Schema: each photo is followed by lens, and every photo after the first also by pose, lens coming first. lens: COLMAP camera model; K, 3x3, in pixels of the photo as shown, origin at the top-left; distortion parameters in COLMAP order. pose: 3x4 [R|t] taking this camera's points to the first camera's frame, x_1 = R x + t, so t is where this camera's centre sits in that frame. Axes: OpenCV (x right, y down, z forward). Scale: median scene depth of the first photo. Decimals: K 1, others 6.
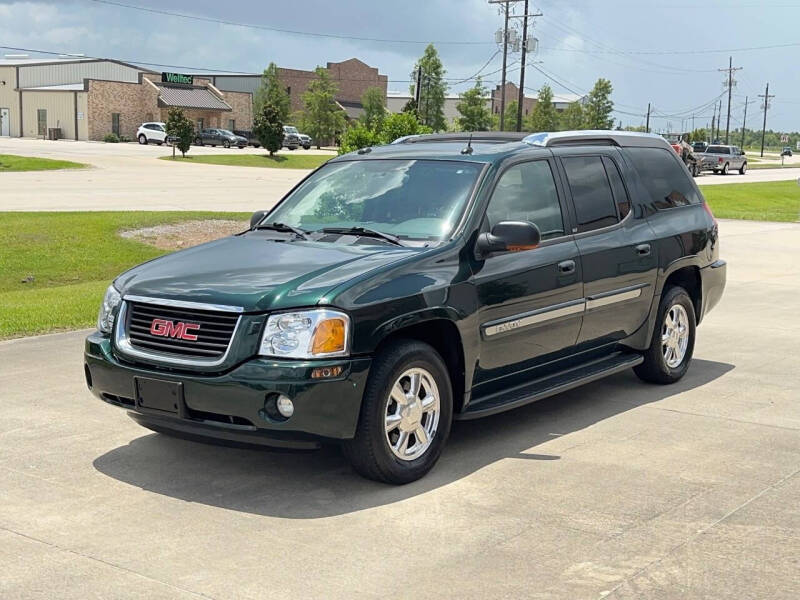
lens RADIAL K [[1104.0, 0, 395.6], [0, 1104.0, 302.7], [0, 0, 1]] dist [0.097786, 0.000000]
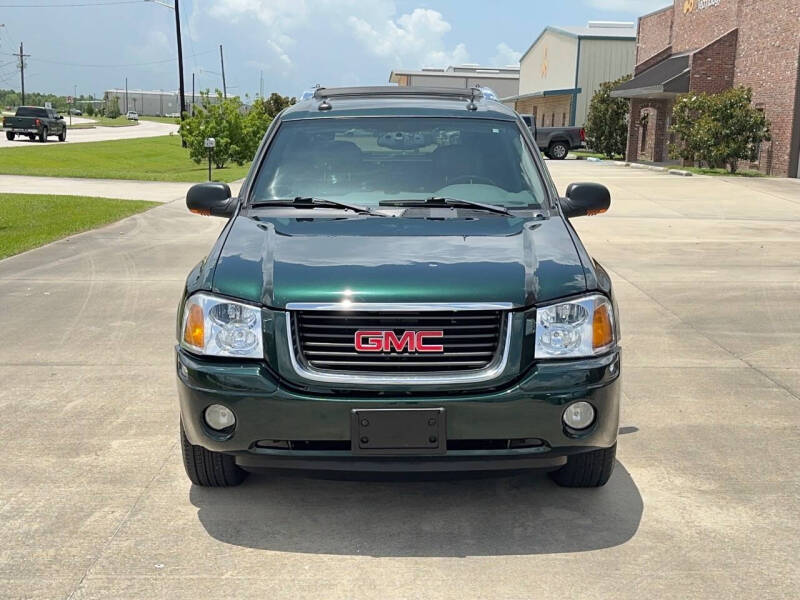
lens RADIAL K [[1104.0, 0, 395.3], [0, 1104.0, 300.5], [0, 0, 1]] dist [0.097786, 0.000000]
pose [[0.805468, -0.098814, 0.584343, -0.575120], [0.079658, 0.995106, 0.058474, -0.043290], [-0.587261, -0.000552, 0.809398, 0.343646]]
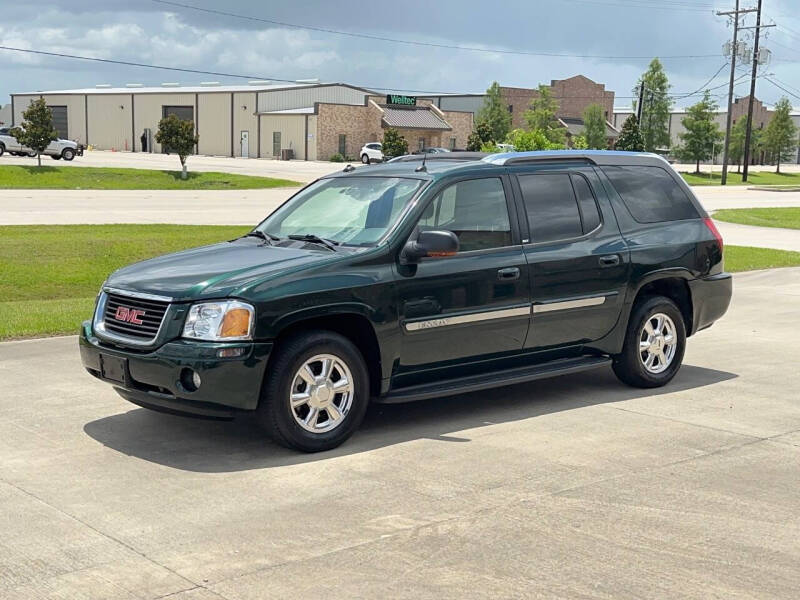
lens RADIAL K [[1104.0, 0, 389.5], [0, 1104.0, 307.8], [0, 0, 1]] dist [0.097786, 0.000000]
pose [[0.976298, 0.024813, -0.215003, 0.305943], [-0.027237, 0.999594, -0.008320, 0.016274], [0.214709, 0.013979, 0.976578, -0.118439]]
